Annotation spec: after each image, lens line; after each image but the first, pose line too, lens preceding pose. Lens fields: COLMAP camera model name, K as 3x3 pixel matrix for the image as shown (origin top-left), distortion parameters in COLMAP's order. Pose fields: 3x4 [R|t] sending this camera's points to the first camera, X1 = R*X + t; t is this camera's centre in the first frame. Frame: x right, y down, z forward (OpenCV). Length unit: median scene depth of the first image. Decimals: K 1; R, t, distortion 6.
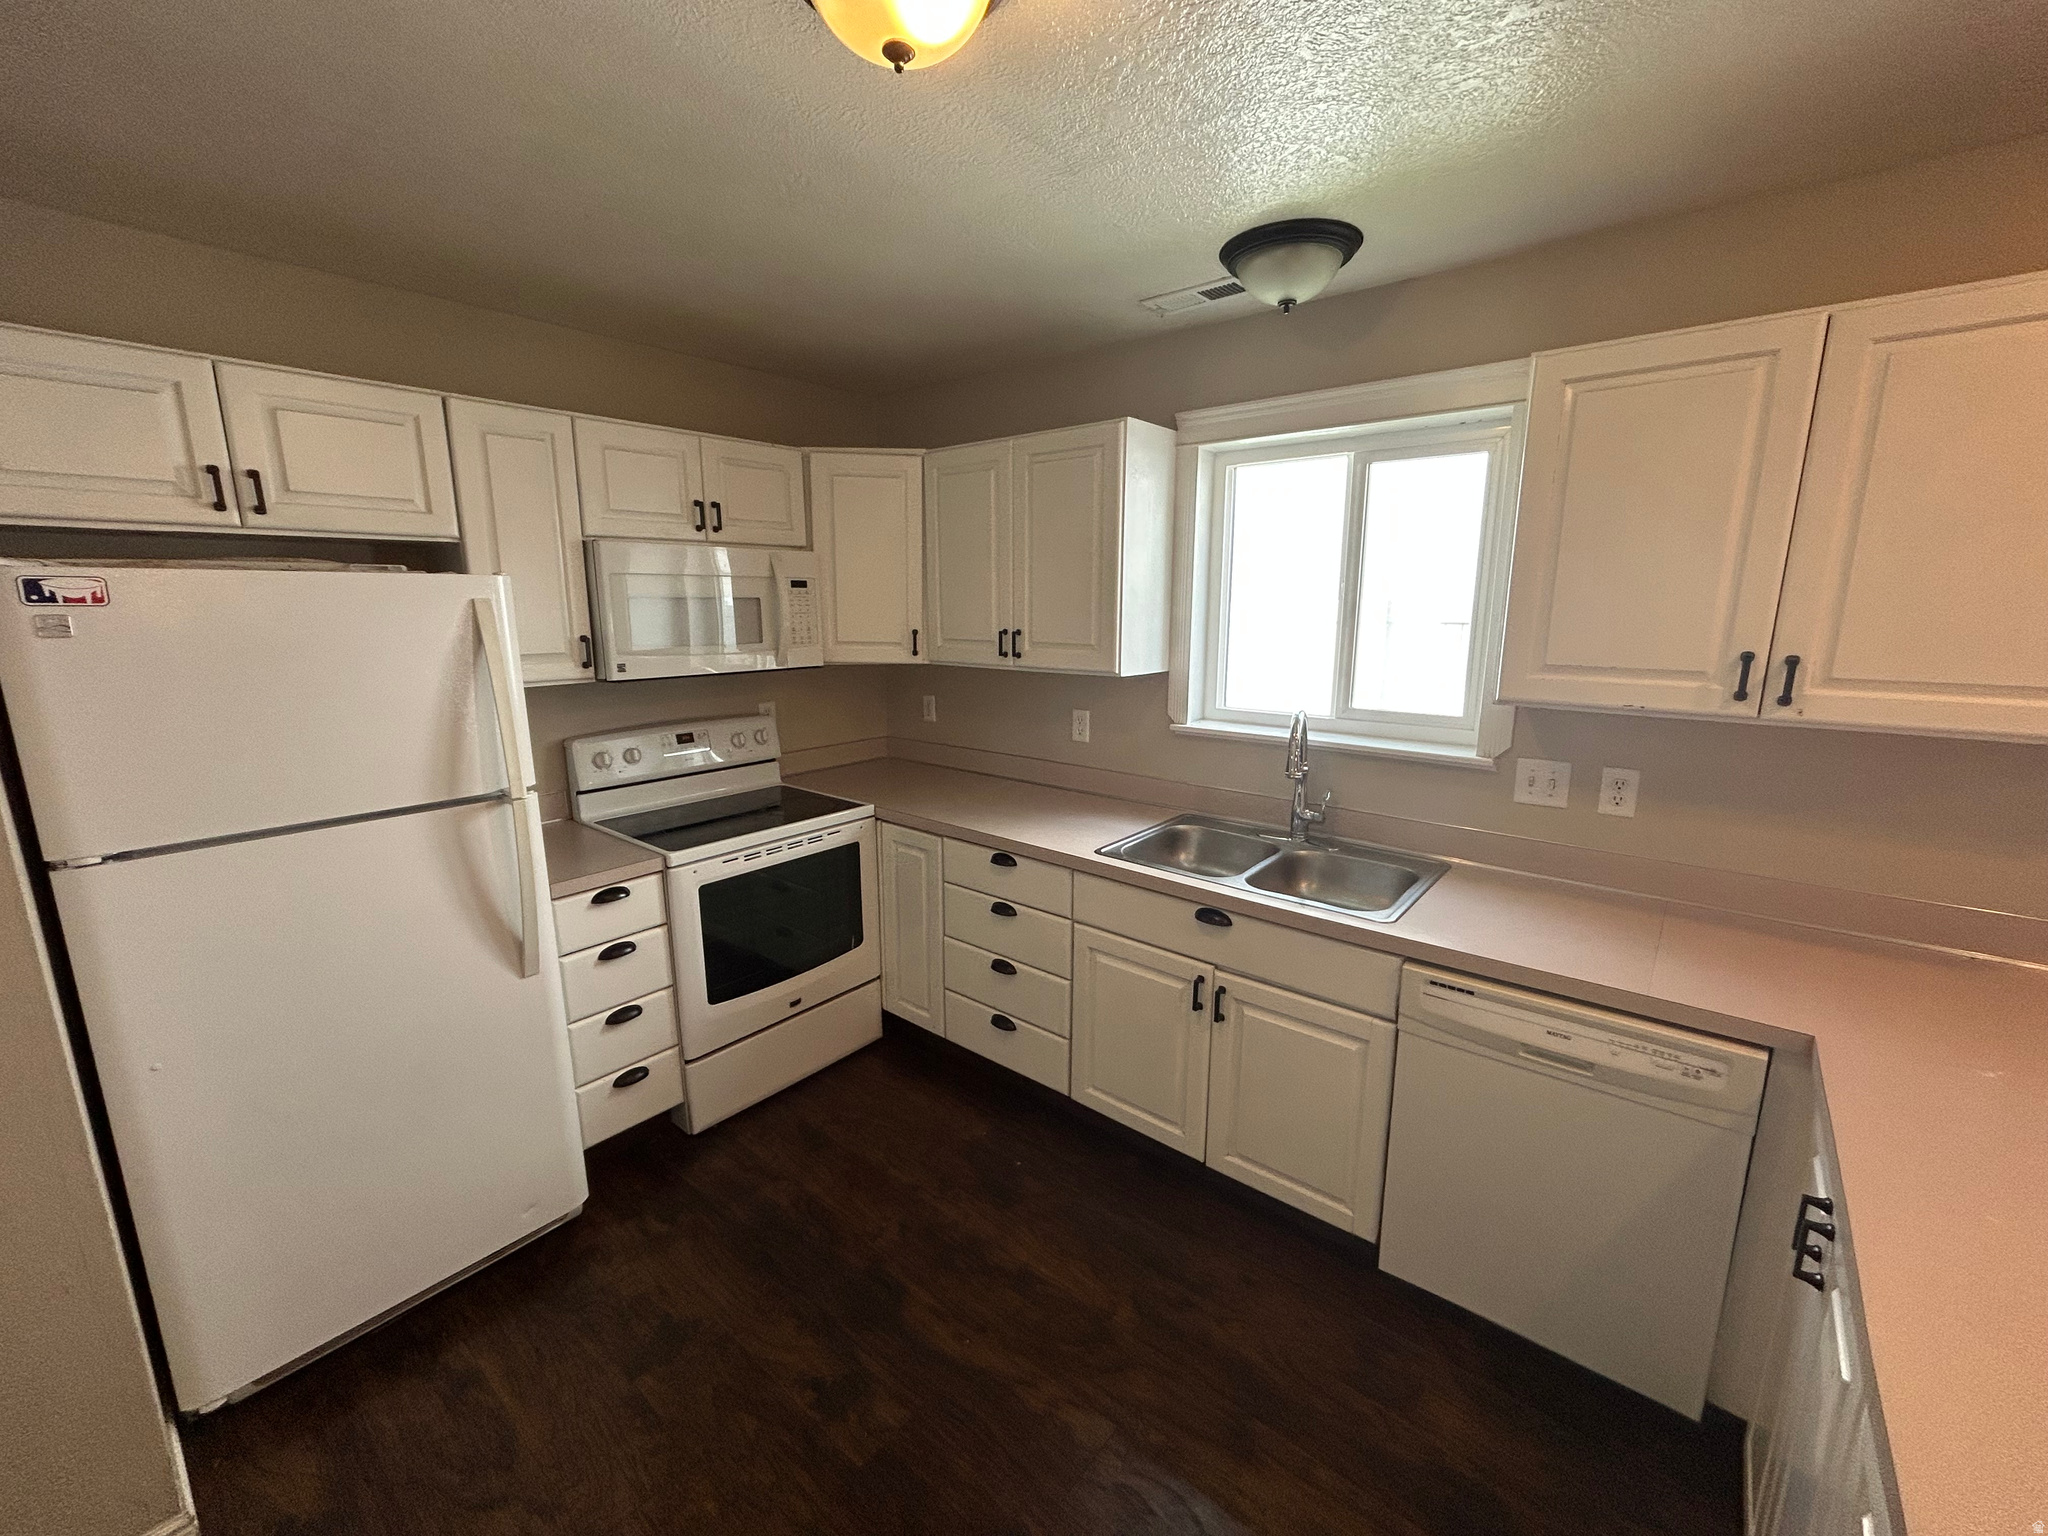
lens RADIAL K [[832.0, 0, 1023.7], [0, 832.0, 765.9], [0, 0, 1]] dist [-0.002281, 0.000528]
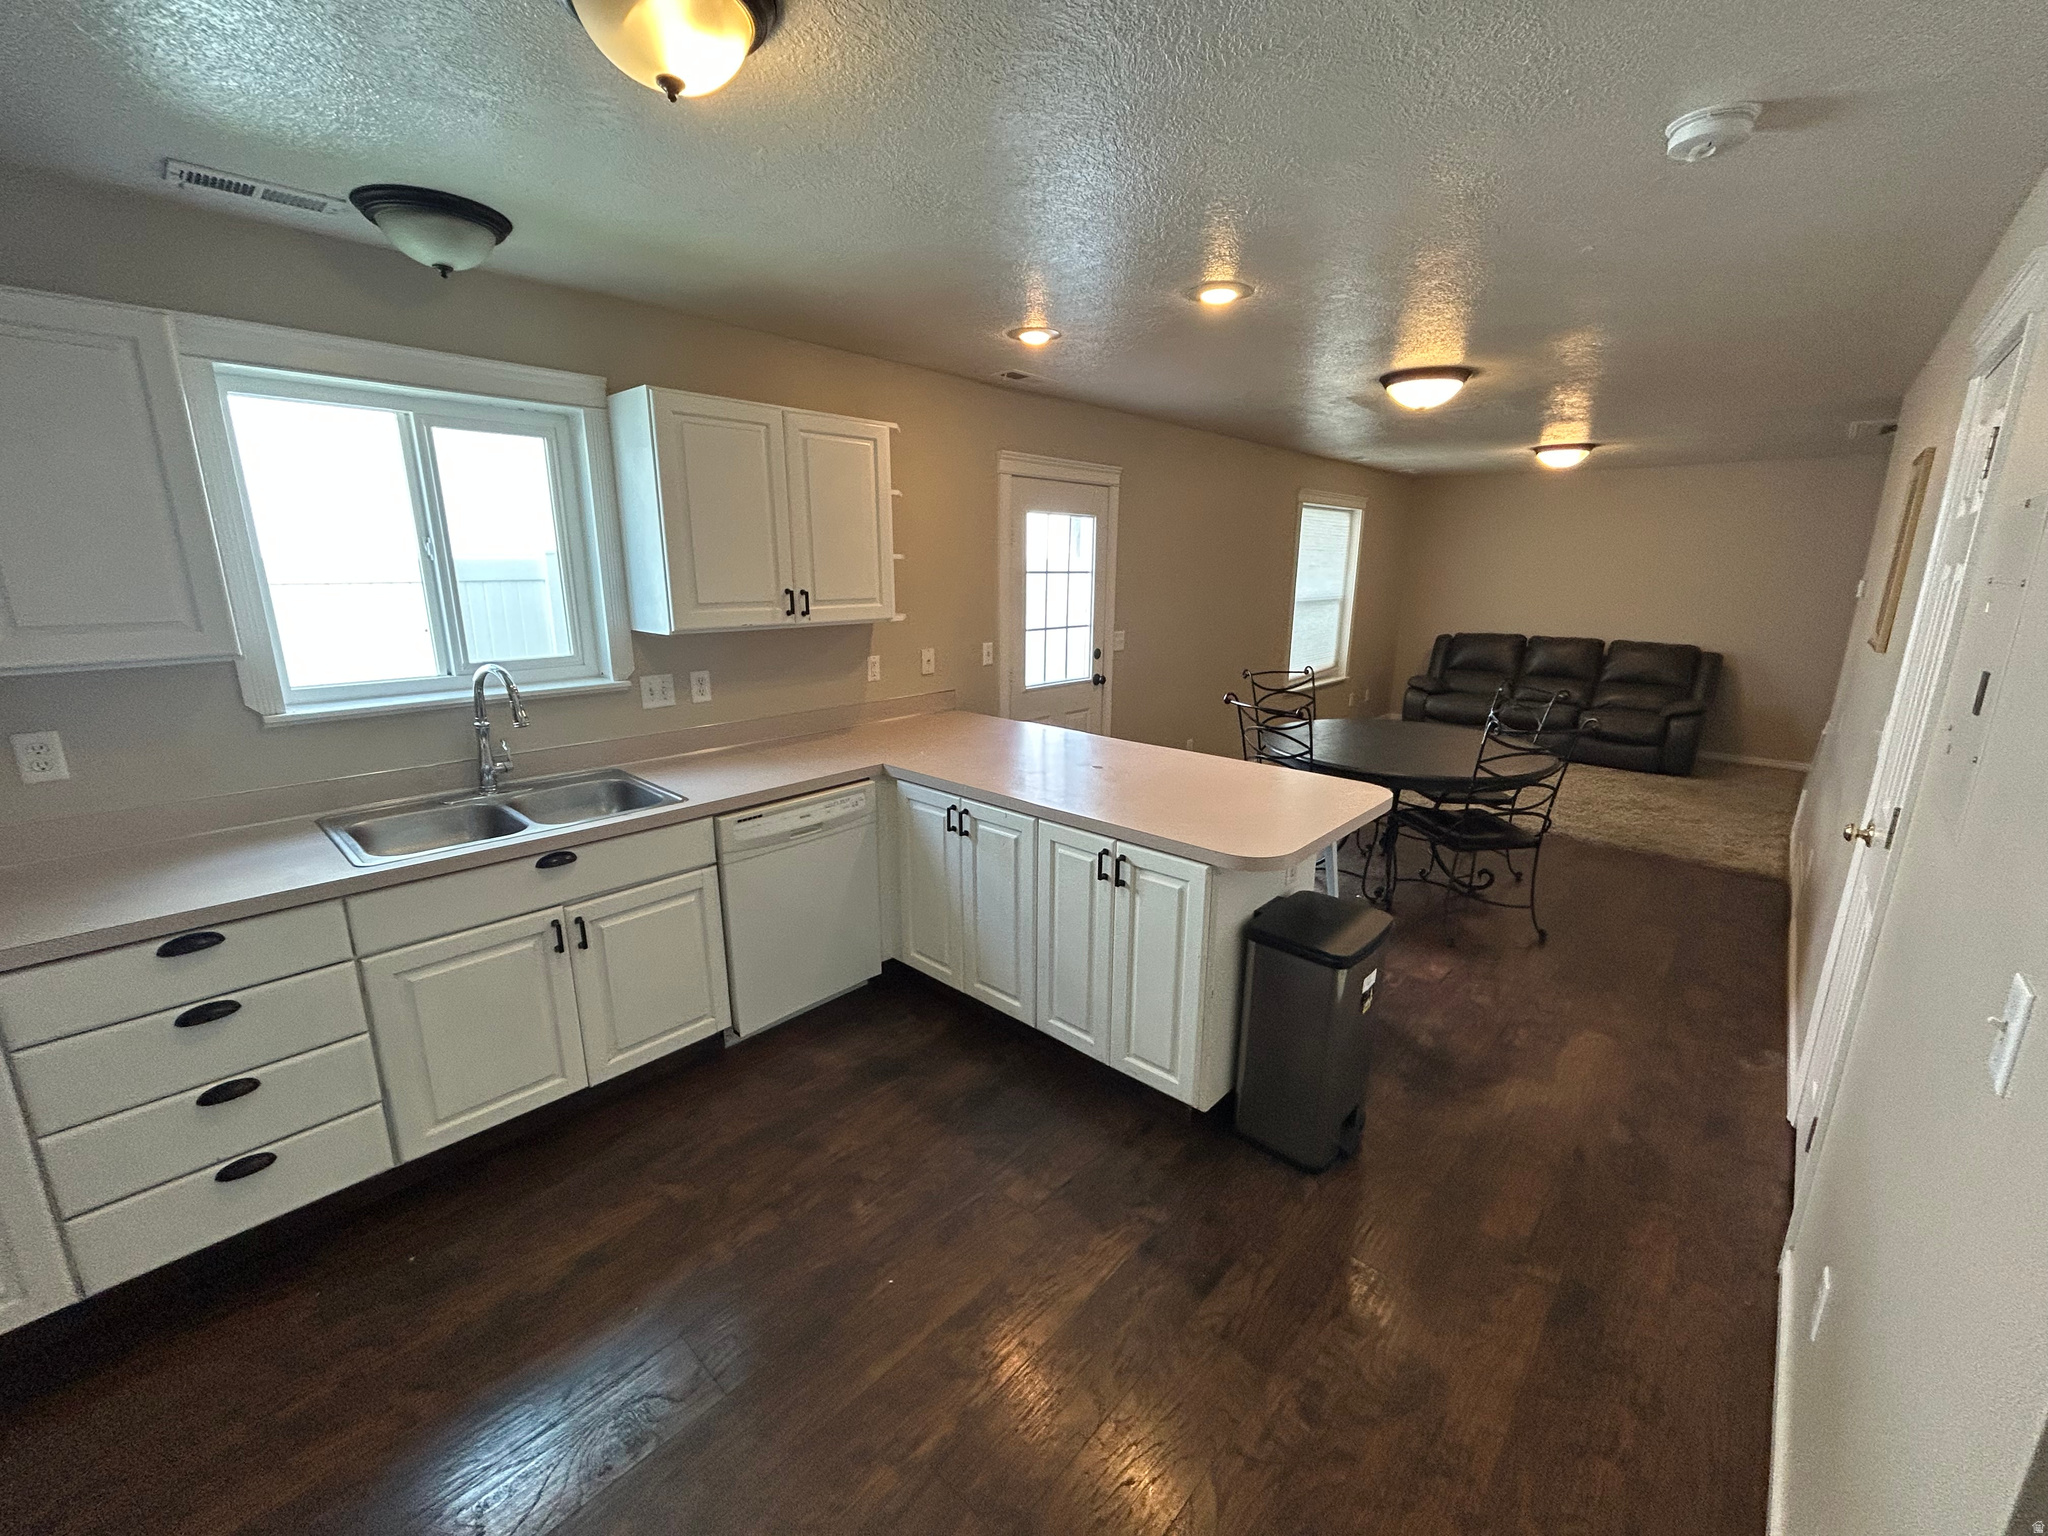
lens RADIAL K [[832.0, 0, 1029.1], [0, 832.0, 766.1], [0, 0, 1]] dist [-0.002281, 0.000528]
pose [[0.040590, -0.239237, 0.970112, -0.677284], [0.192437, 0.954607, 0.227362, -0.052963], [-0.980469, 0.177457, 0.084786, 0.262883]]
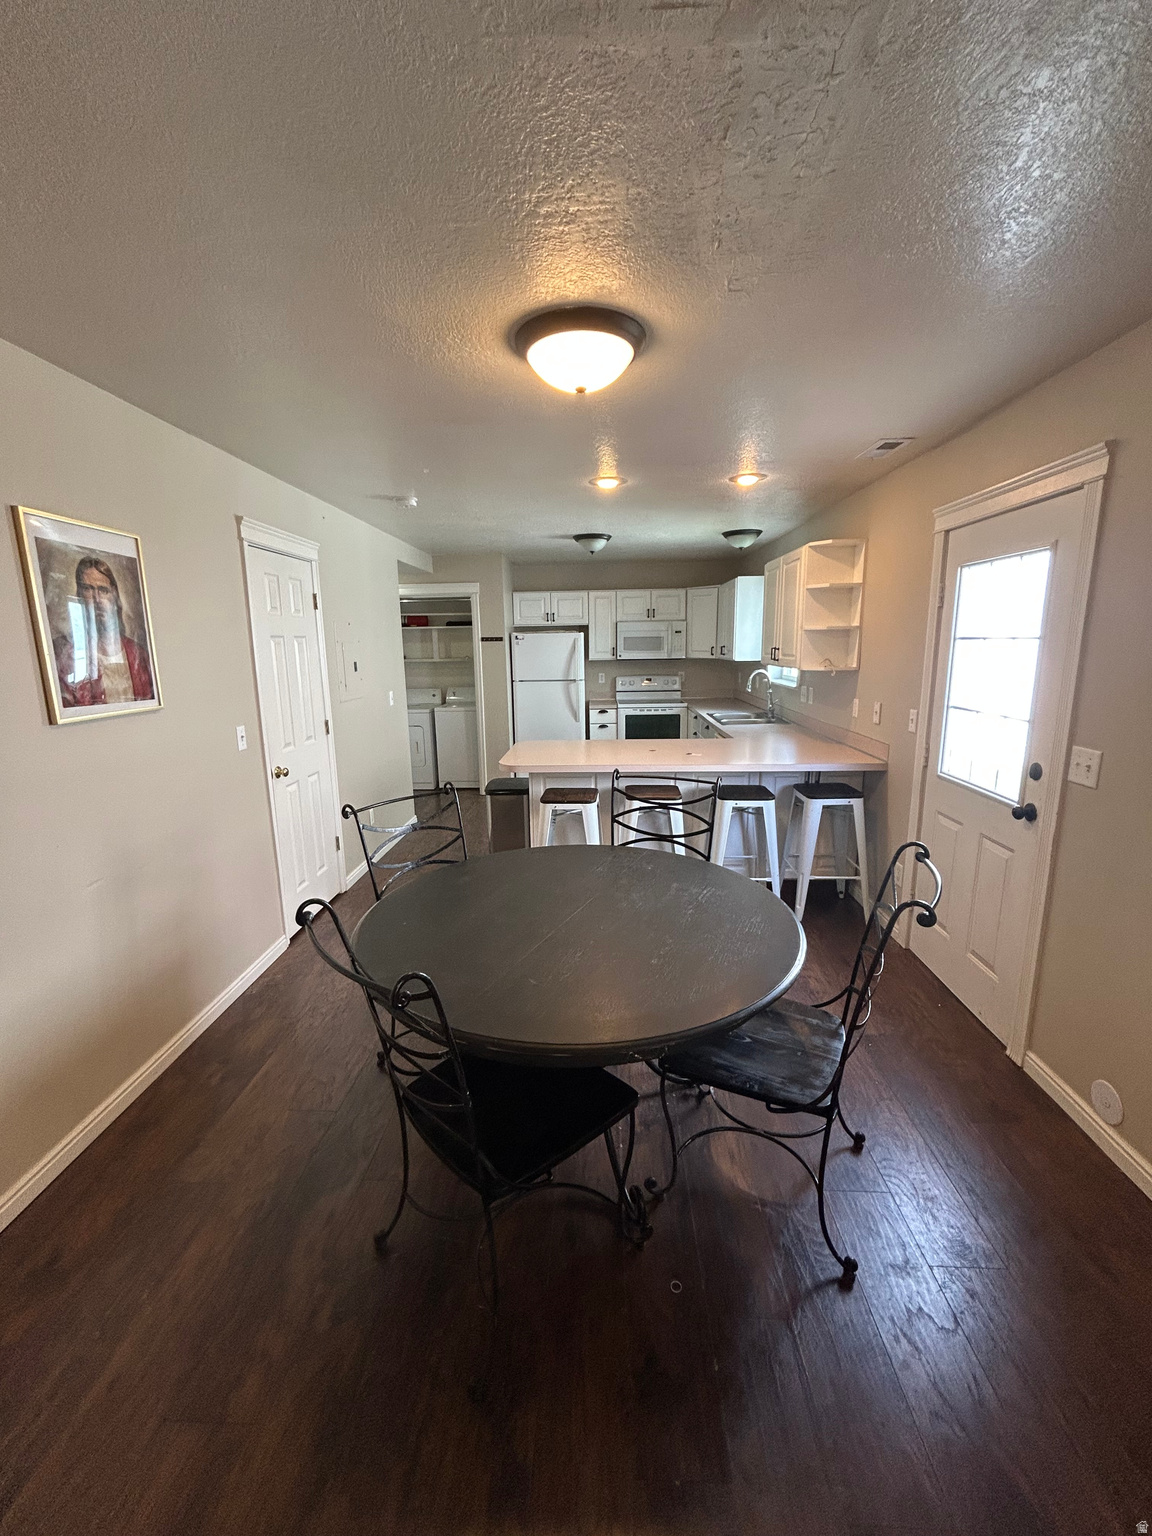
lens RADIAL K [[624.0, 0, 577.9], [0, 624.0, 769.1], [0, 0, 1]] dist [-0.002281, 0.000528]
pose [[0.611593, 0.147234, -0.777352, 1.733353], [-0.140635, 0.987116, 0.076318, 0.207701], [0.778573, 0.062648, 0.624419, -0.916412]]
